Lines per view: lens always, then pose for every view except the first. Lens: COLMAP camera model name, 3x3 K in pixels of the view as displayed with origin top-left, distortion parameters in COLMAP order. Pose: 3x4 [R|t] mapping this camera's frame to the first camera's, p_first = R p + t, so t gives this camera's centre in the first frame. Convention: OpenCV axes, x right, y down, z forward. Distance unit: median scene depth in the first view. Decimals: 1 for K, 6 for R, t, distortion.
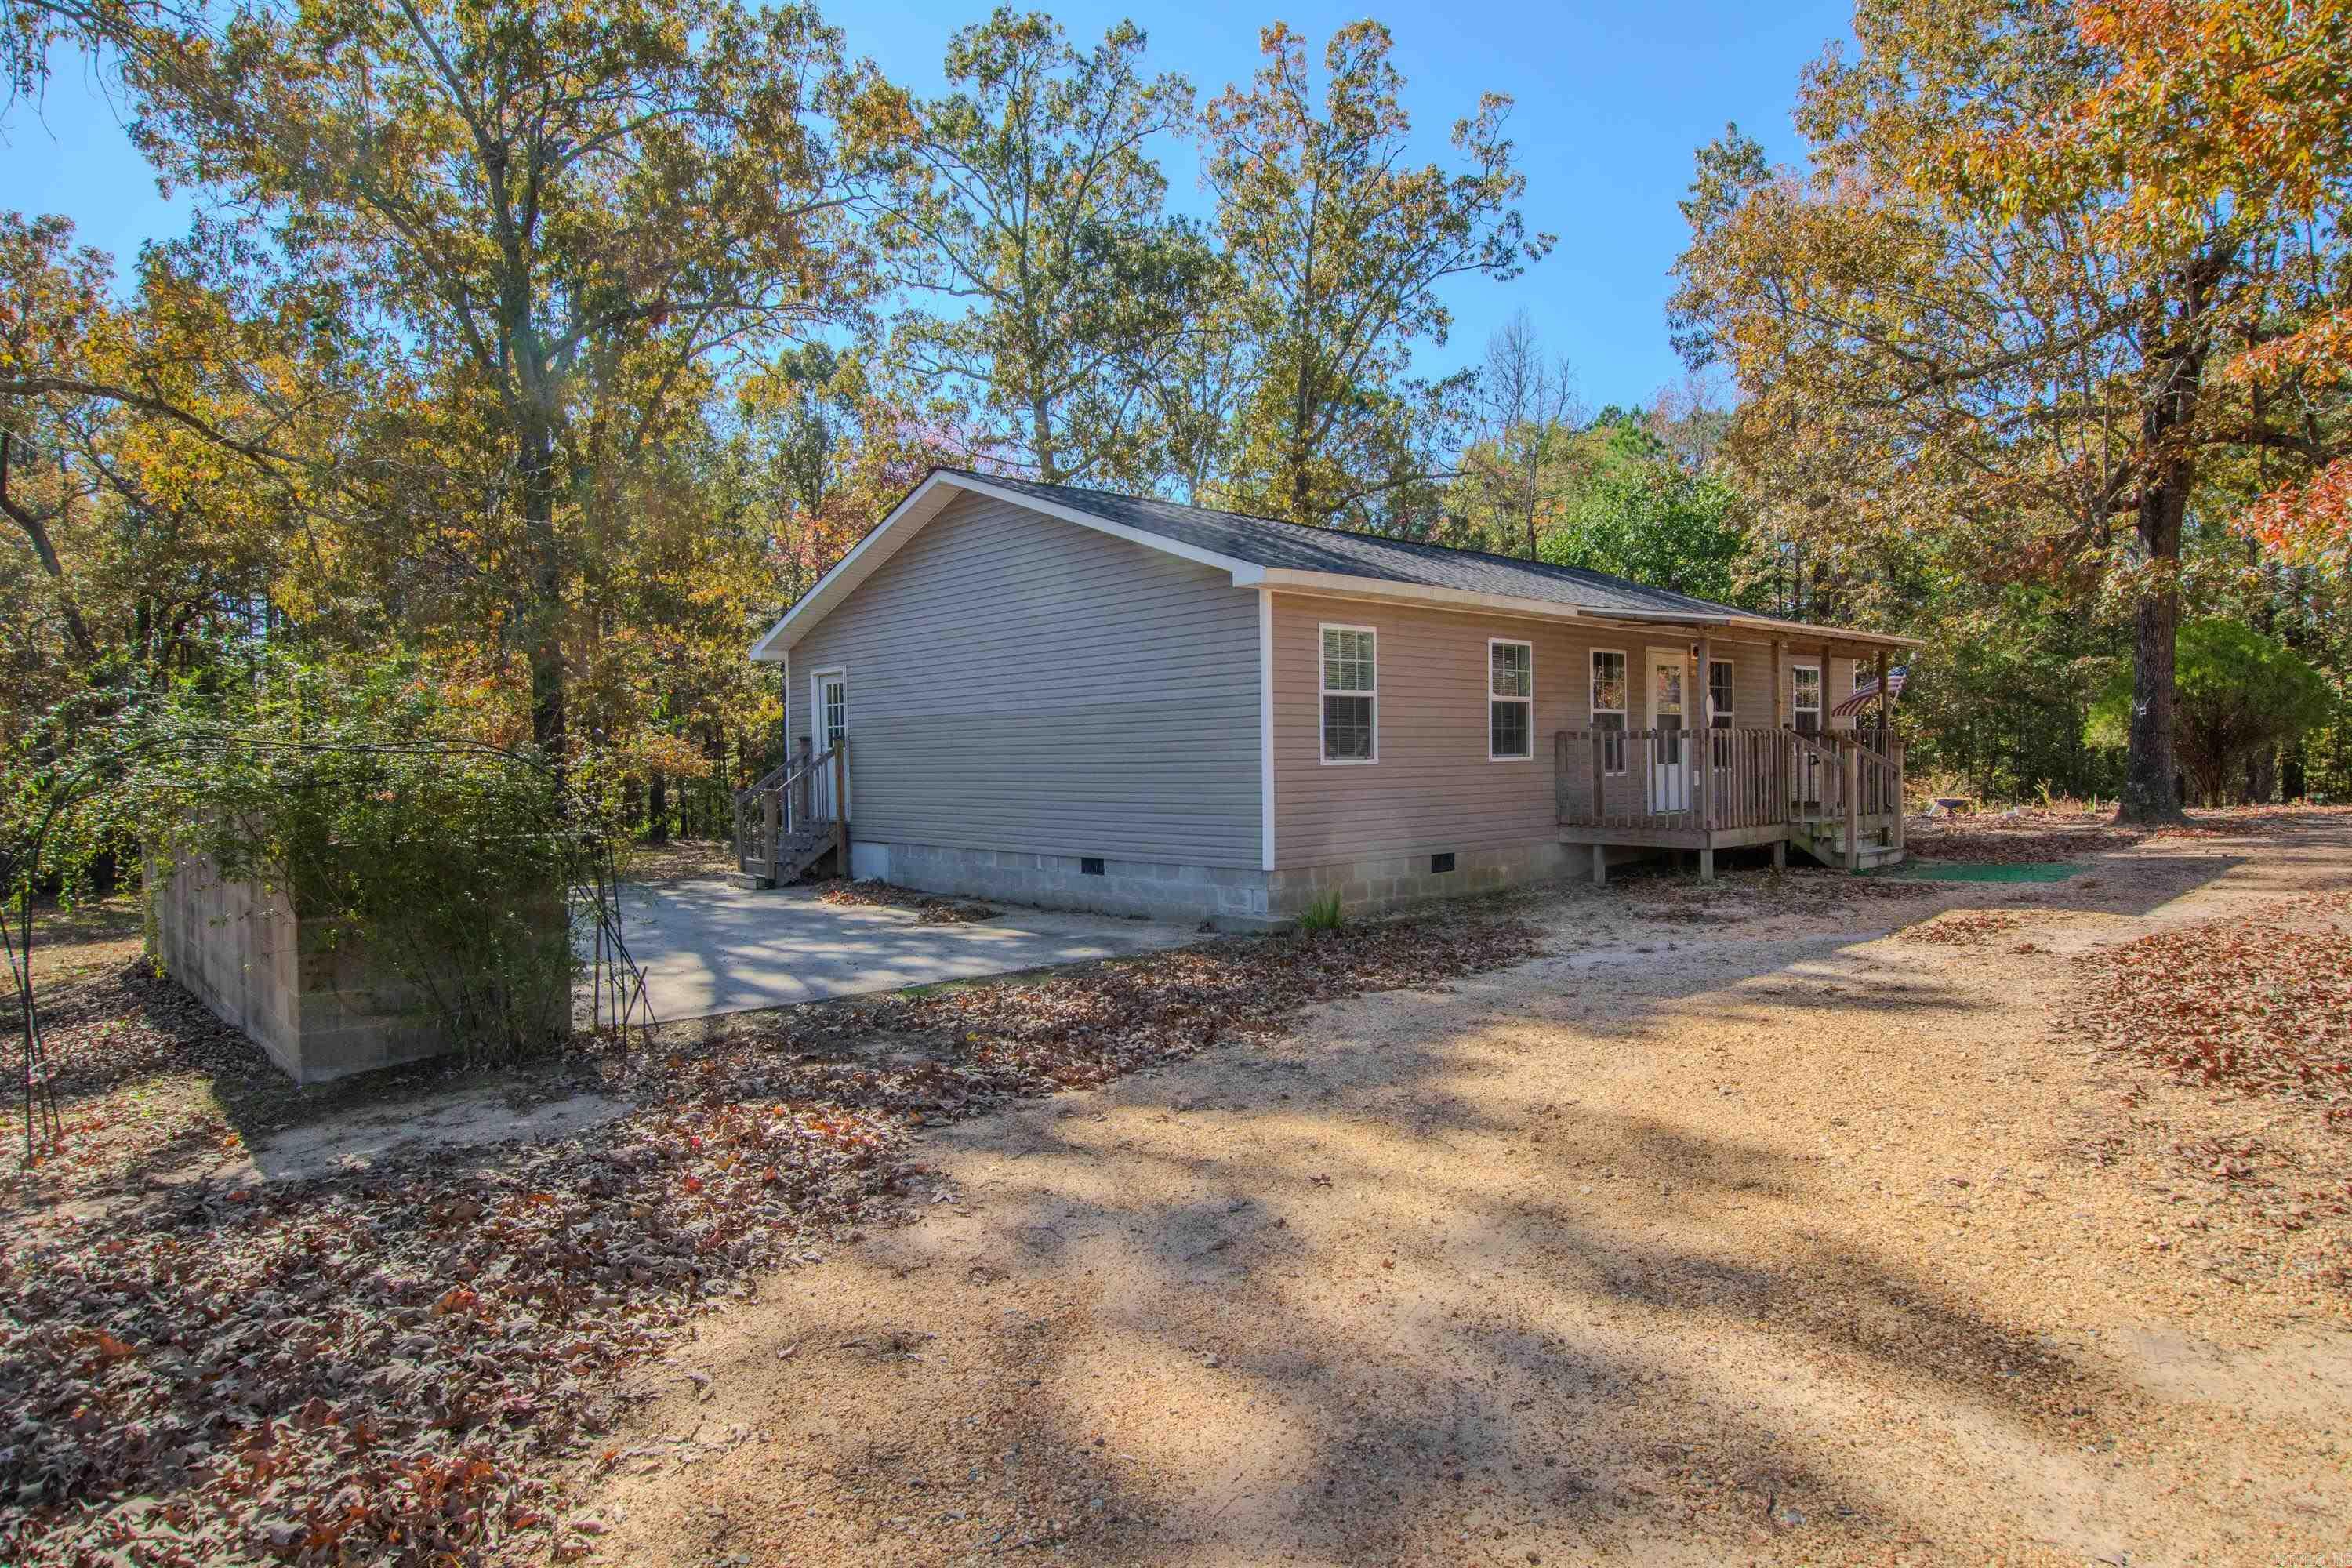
lens RADIAL K [[1297.9, 0, 1176.0], [0, 1297.9, 784.0], [0, 0, 1]] dist [-0.002457, -0.000303]
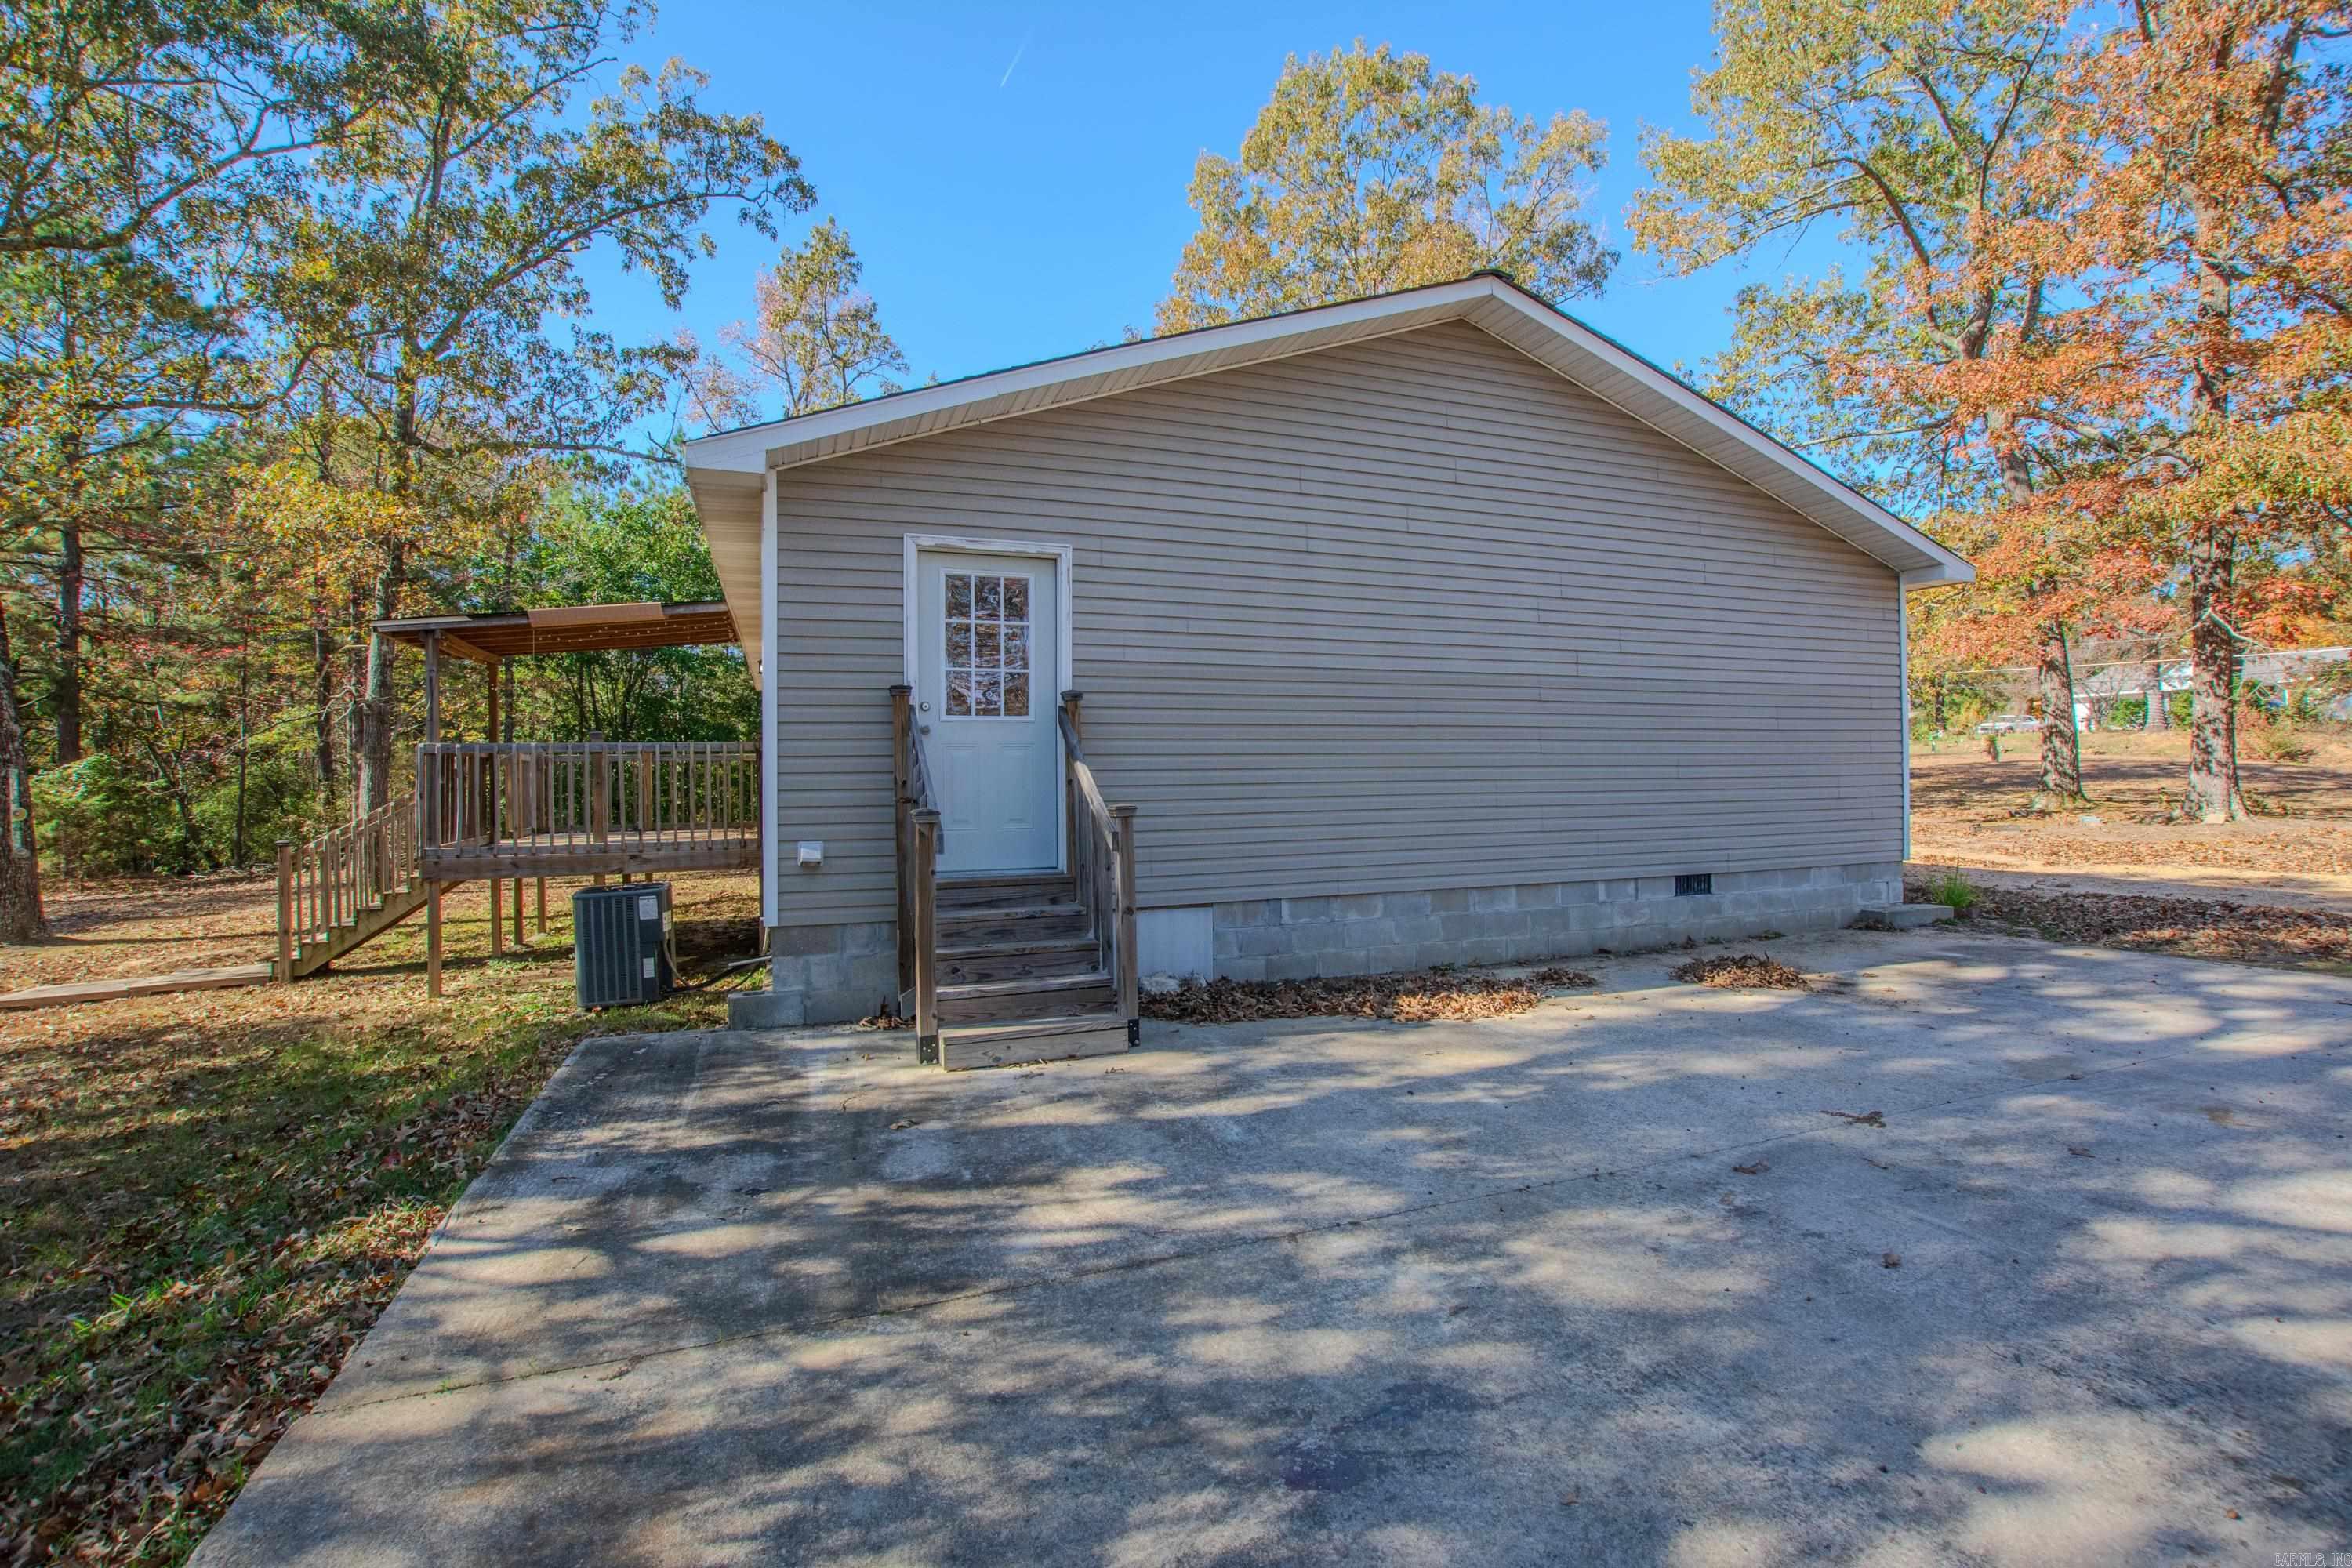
lens RADIAL K [[1044.2, 0, 1161.7], [0, 1044.2, 780.2], [0, 0, 1]] dist [-0.039532, 0.006973]
pose [[0.366635, 0.010335, 0.930307, -0.578886], [0.025818, 0.999440, -0.021278, 0.003793], [-0.930006, 0.031820, 0.366163, 0.808485]]
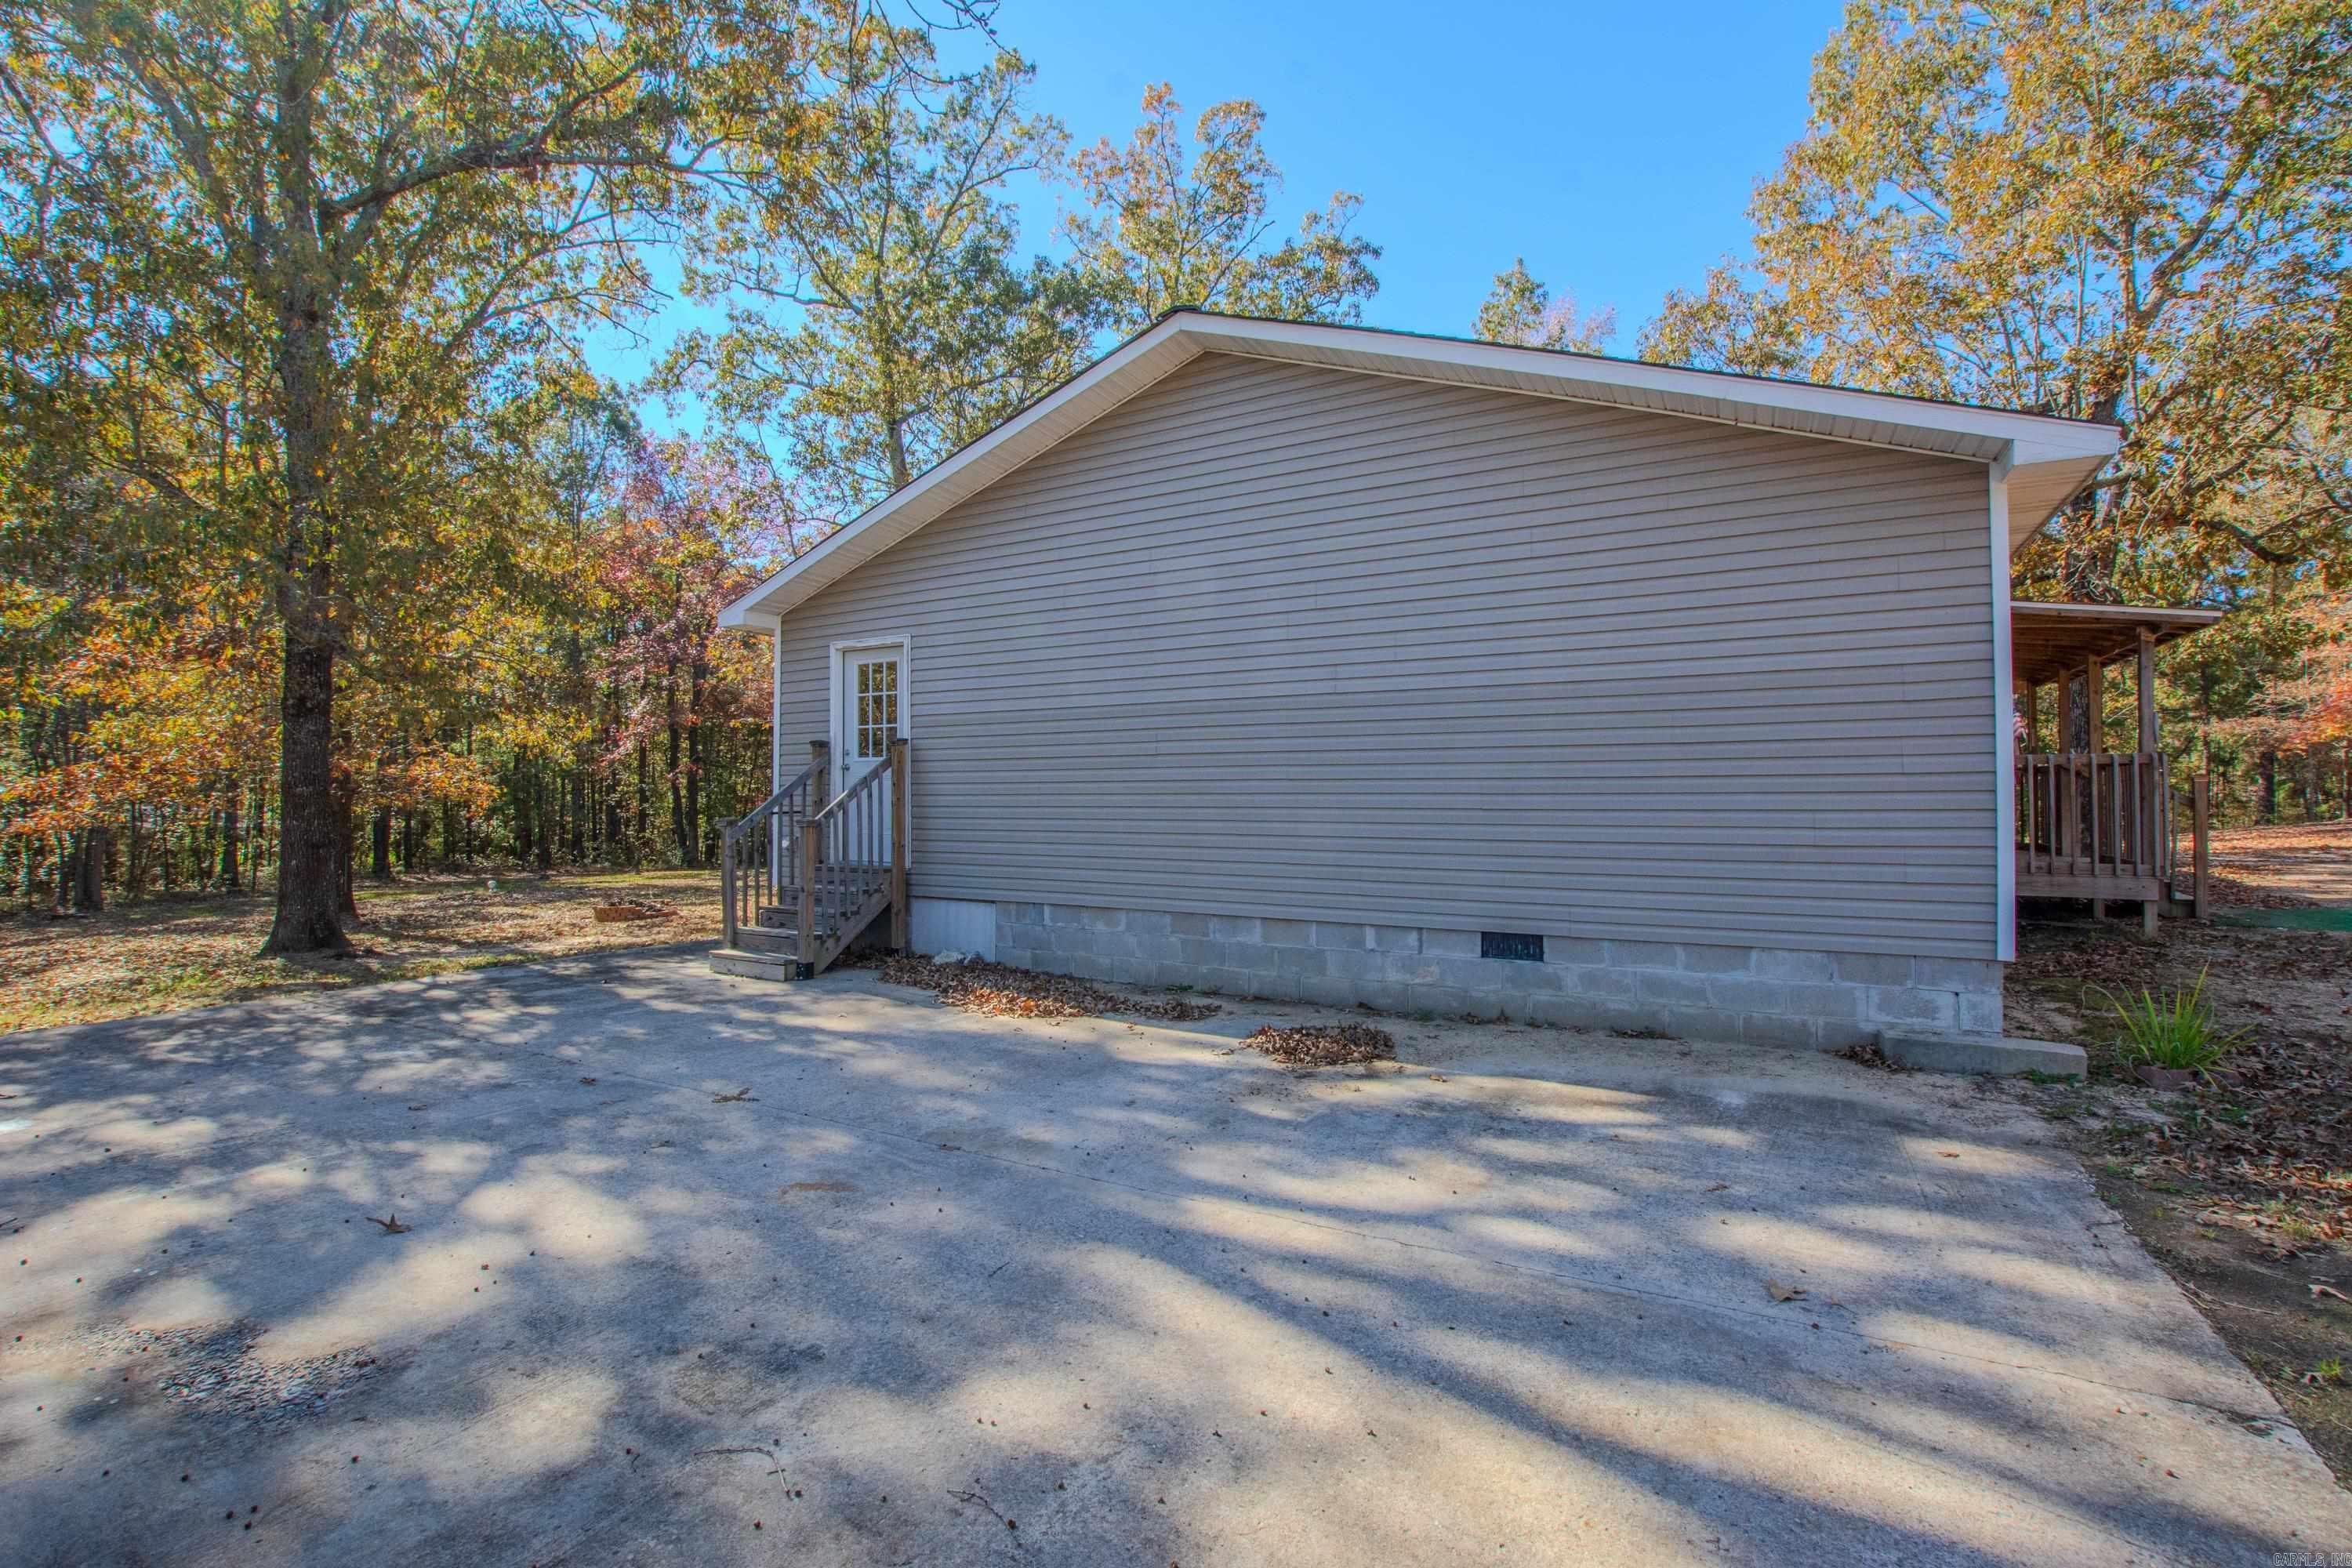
lens RADIAL K [[1047.7, 0, 1202.7], [0, 1047.7, 777.2], [0, 0, 1]] dist [-0.035758, 0.003654]
pose [[0.948093, 0.018922, 0.317429, -0.273211], [-0.005973, 0.999112, -0.041717, 0.003713], [-0.317936, 0.037656, 0.947364, 0.435749]]
